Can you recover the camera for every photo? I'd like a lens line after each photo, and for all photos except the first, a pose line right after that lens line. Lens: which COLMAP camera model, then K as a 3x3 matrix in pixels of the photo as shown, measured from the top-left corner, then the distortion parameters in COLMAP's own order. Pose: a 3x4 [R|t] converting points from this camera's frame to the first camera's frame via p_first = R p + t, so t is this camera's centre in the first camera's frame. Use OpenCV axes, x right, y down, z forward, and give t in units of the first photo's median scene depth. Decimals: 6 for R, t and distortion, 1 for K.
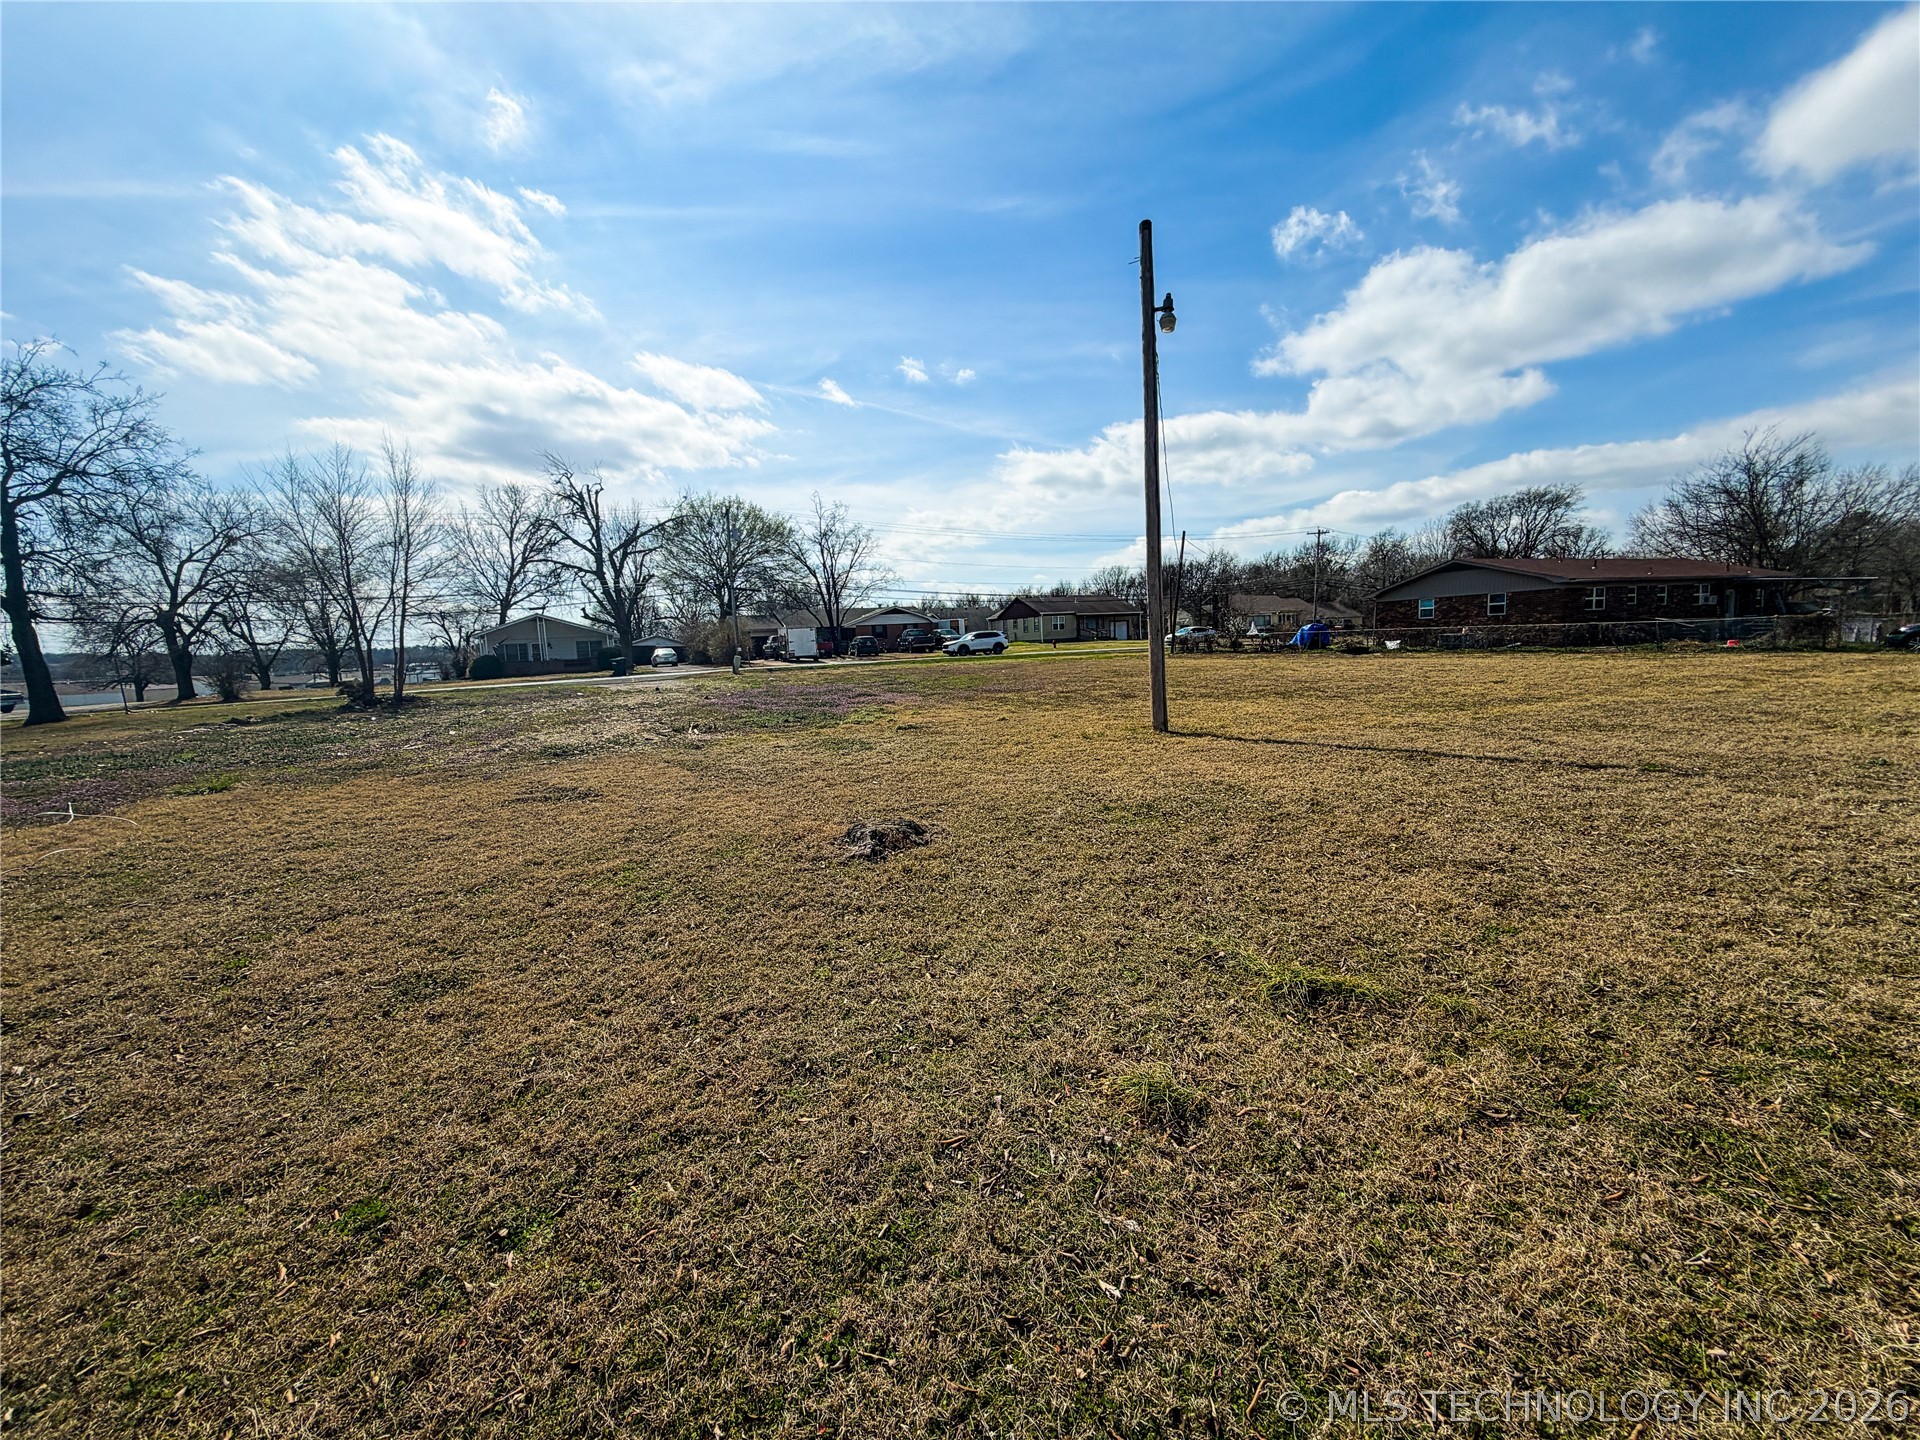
lens RADIAL K [[766.3, 0, 952.3], [0, 766.3, 717.7], [0, 0, 1]] dist [0.001811, -0.000660]
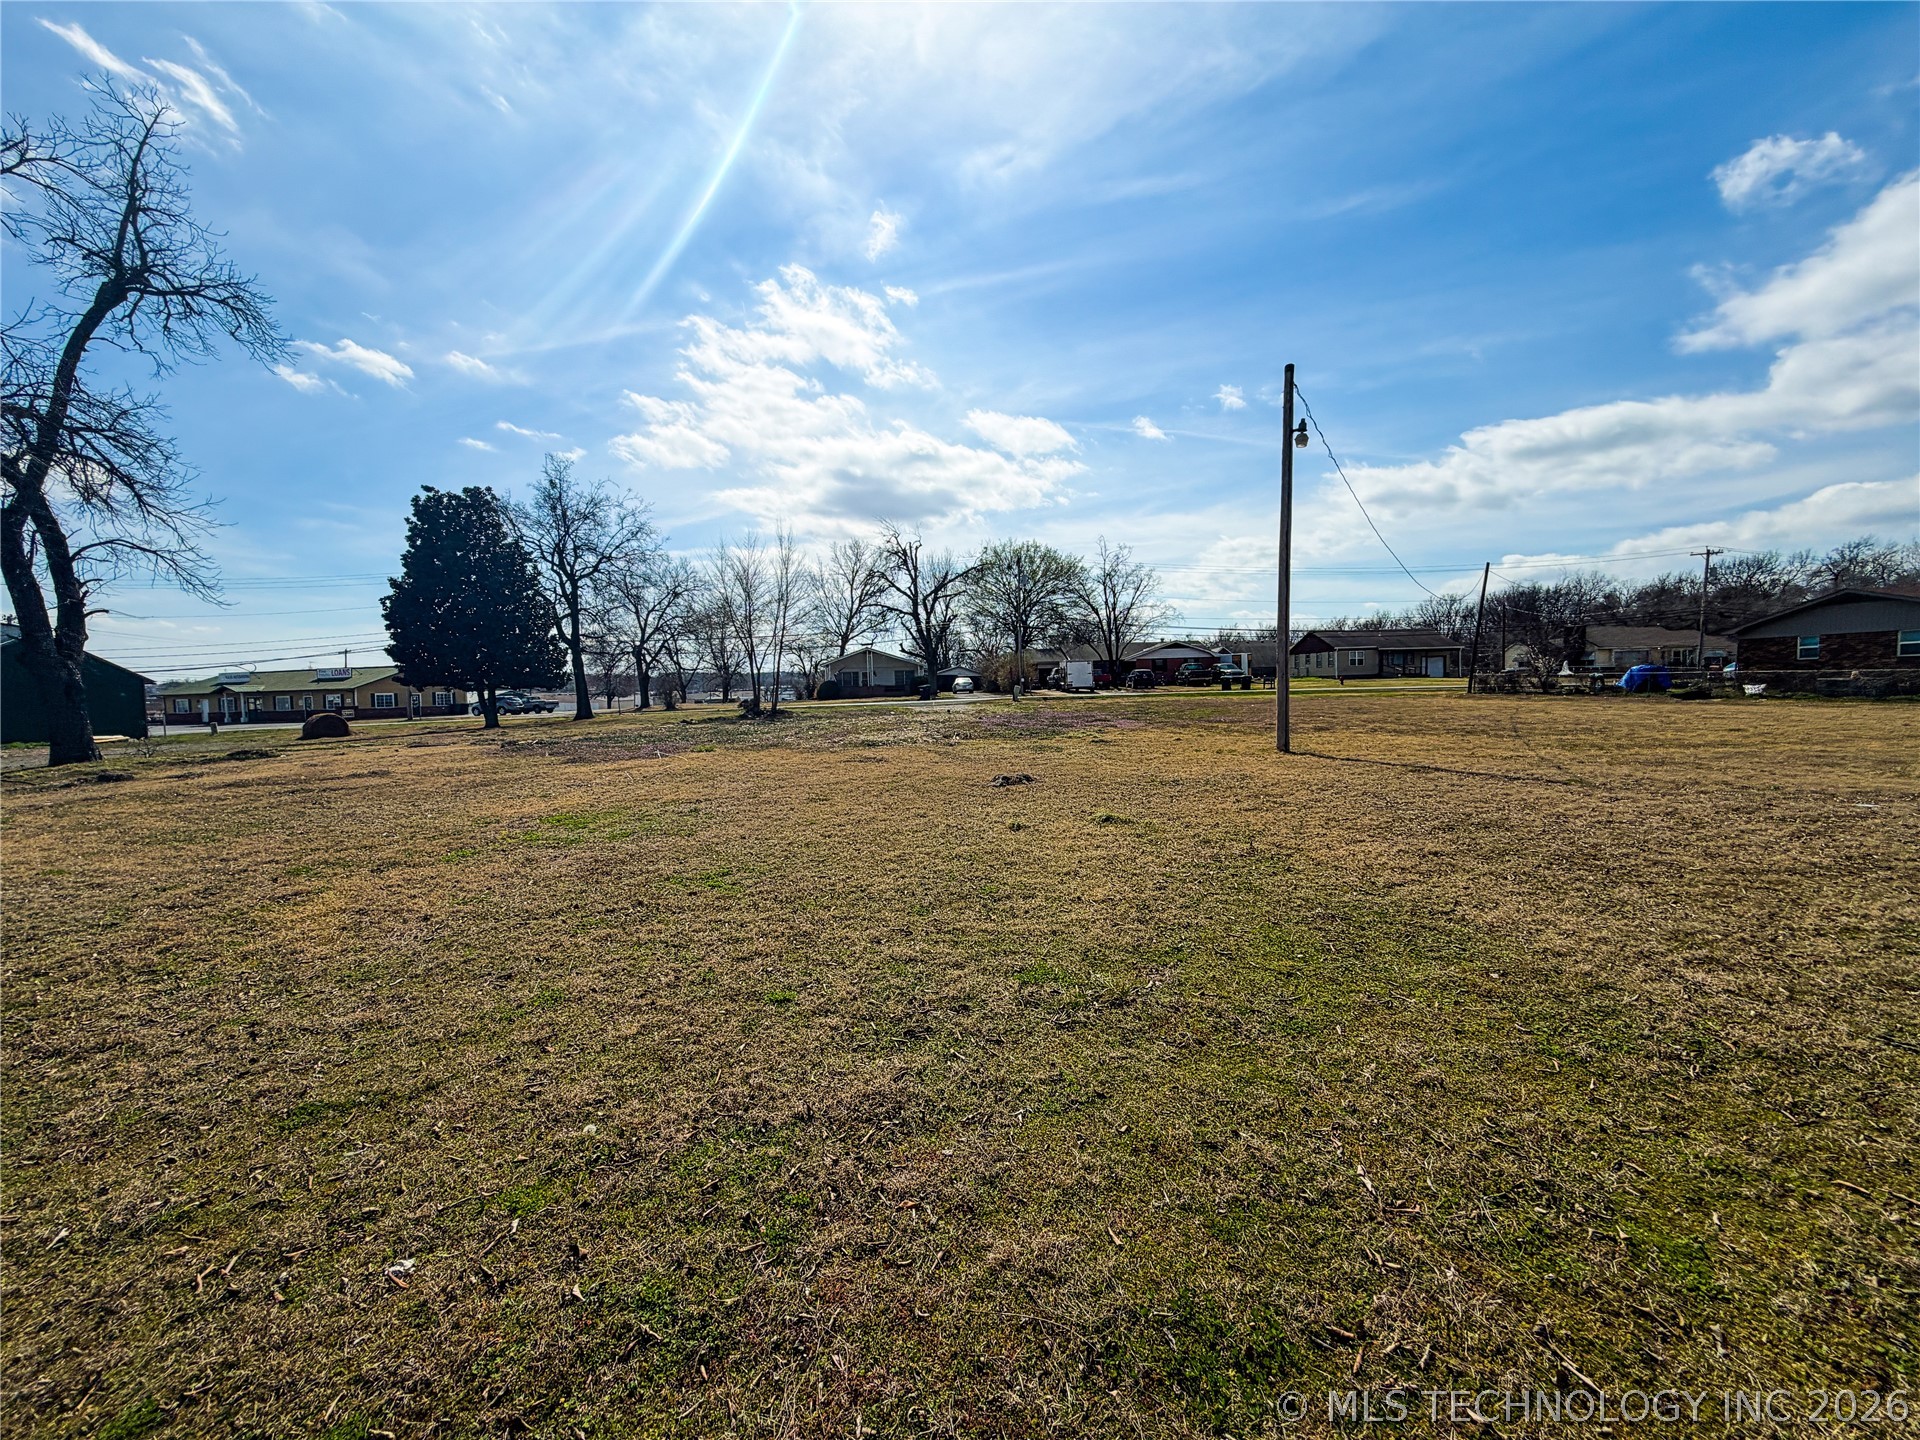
lens RADIAL K [[766.4, 0, 954.3], [0, 766.4, 714.5], [0, 0, 1]] dist [-0.000108, 0.000046]
pose [[0.925040, 0.037527, -0.378012, 0.039599], [-0.053962, 0.997998, -0.032975, 0.003839], [0.376018, 0.050901, 0.925213, -0.060900]]
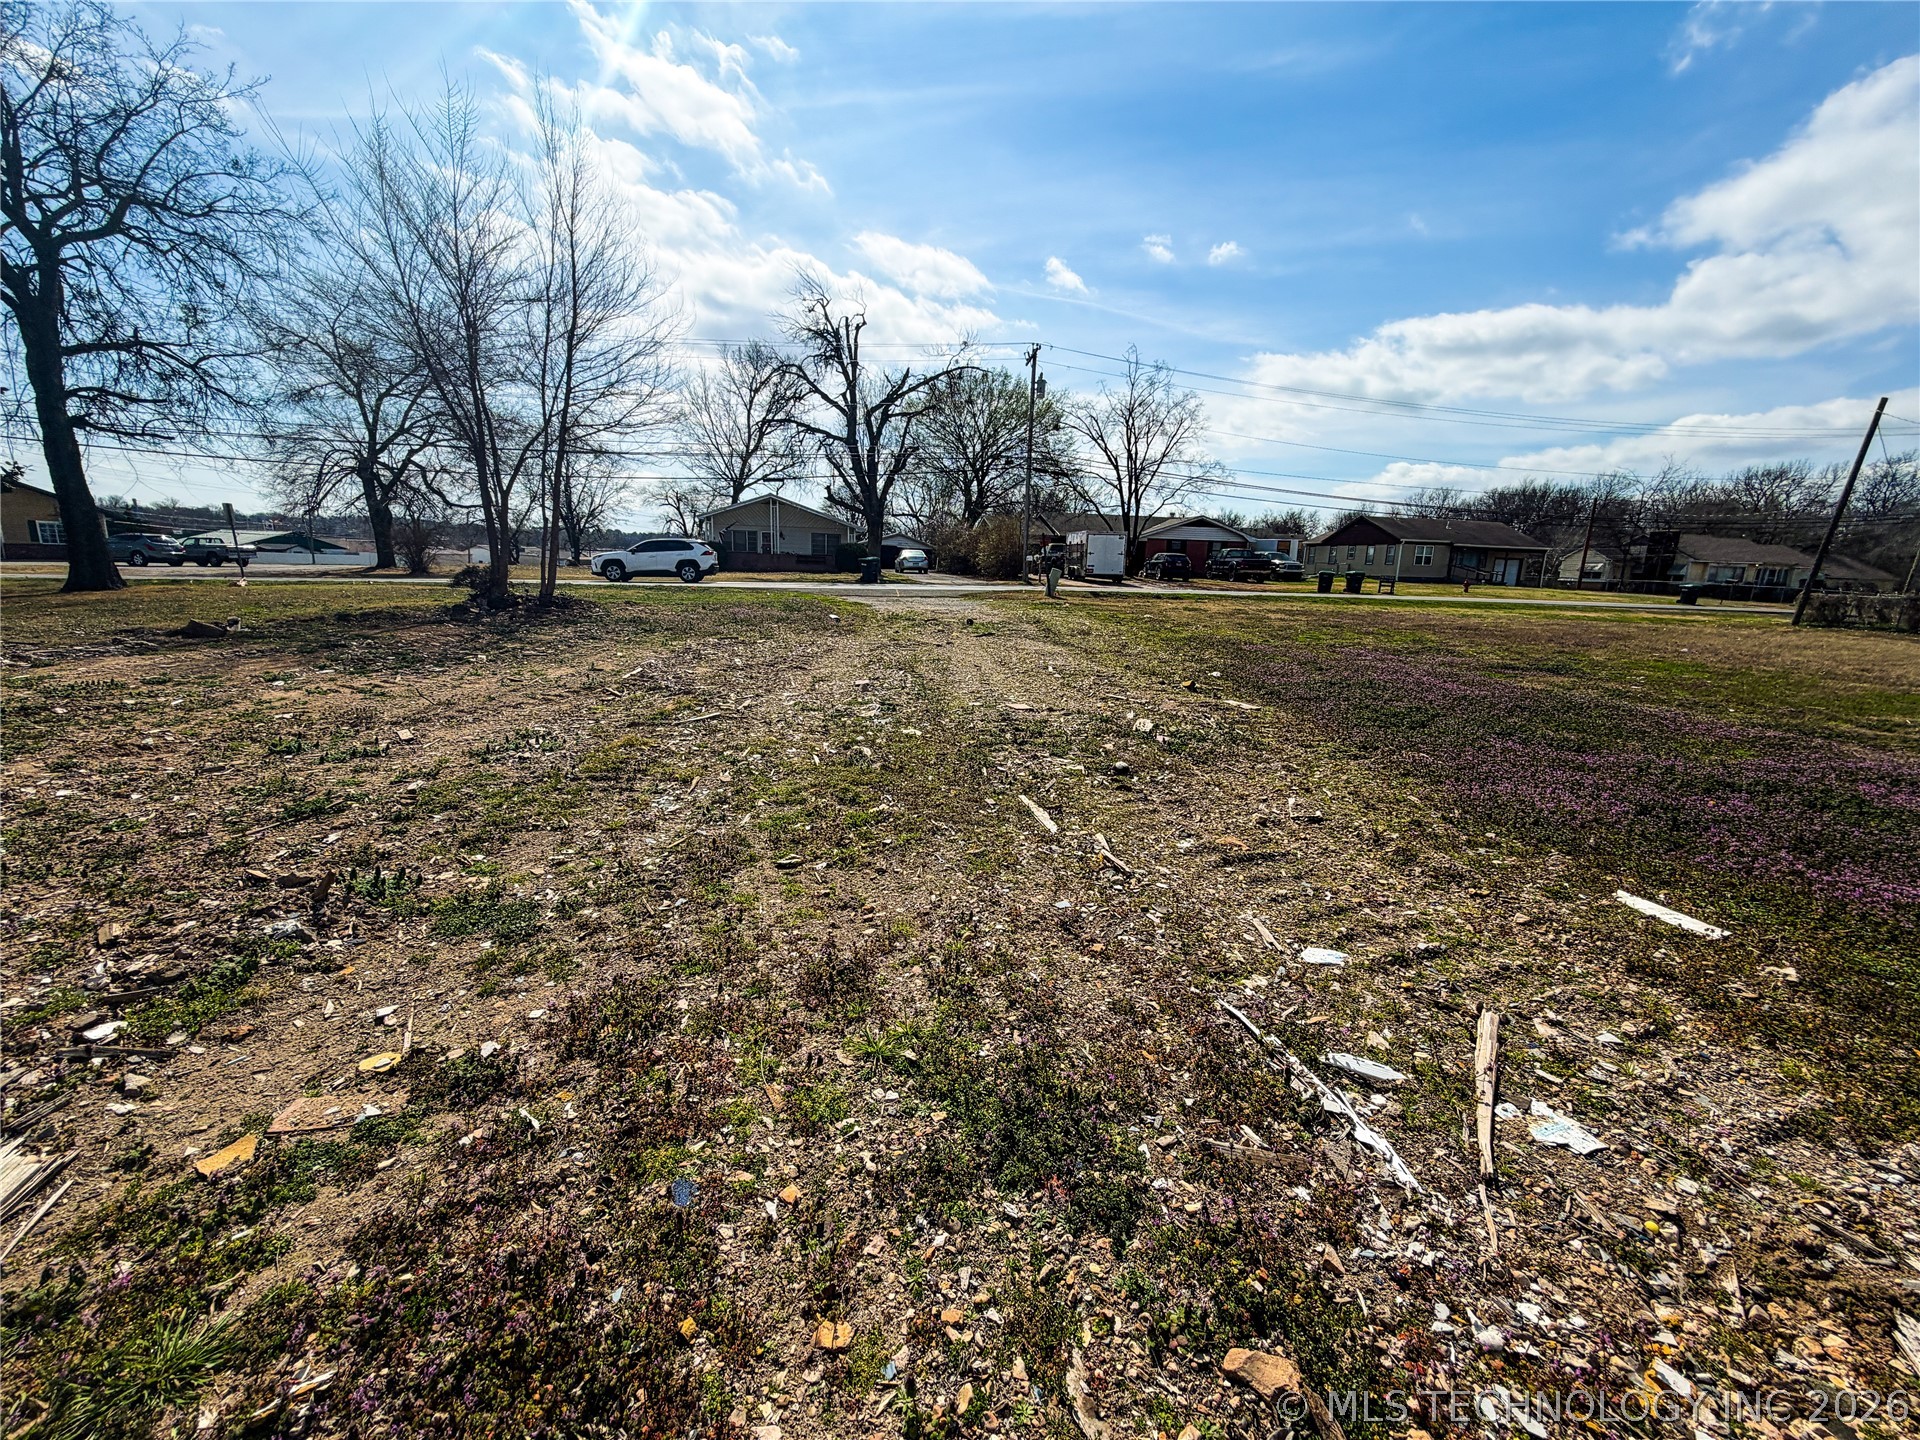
lens RADIAL K [[768.3, 0, 949.7], [0, 768.3, 721.0], [0, 0, 1]] dist [0.000519, -0.000374]
pose [[0.966499, 0.125501, -0.223894, -0.110815], [-0.100176, 0.987569, 0.121133, -0.012724], [0.236313, -0.094646, 0.967056, 0.182254]]
